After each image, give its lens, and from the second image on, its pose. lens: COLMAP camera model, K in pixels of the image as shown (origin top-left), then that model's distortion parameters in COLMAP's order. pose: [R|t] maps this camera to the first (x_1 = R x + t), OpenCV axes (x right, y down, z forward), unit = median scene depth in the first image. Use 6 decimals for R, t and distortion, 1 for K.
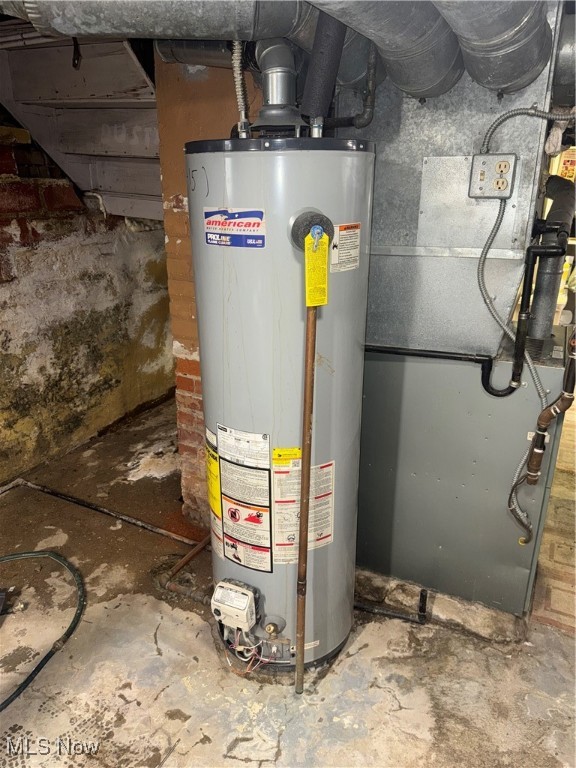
lens RADIAL K [[543.0, 0, 288.3], [0, 543.0, 383.8], [0, 0, 1]] dist [-0.013093, -0.004507]
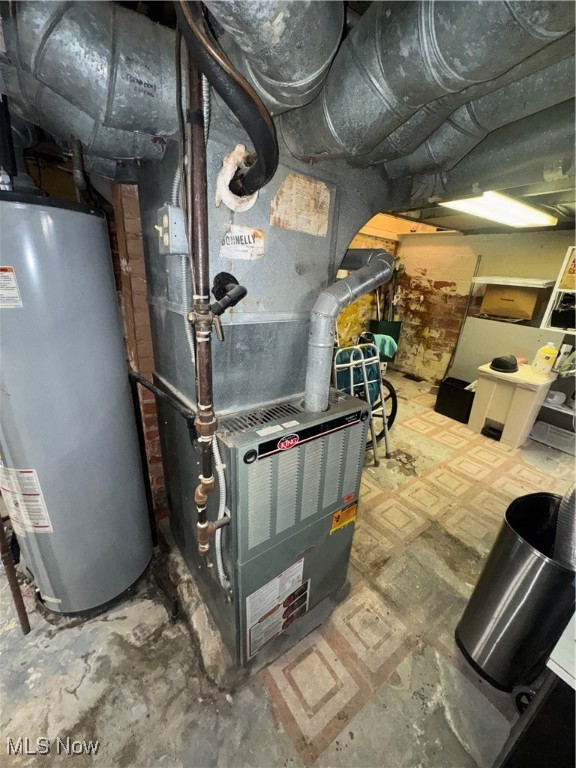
lens RADIAL K [[307.0, 0, 290.1], [0, 307.0, 383.3], [0, 0, 1]] dist [-0.004281, 0.000291]
pose [[0.891924, 0.203389, -0.403863, 0.668271], [-0.207234, 0.977676, 0.034694, -0.150261], [0.401904, 0.052749, 0.914161, 0.487265]]
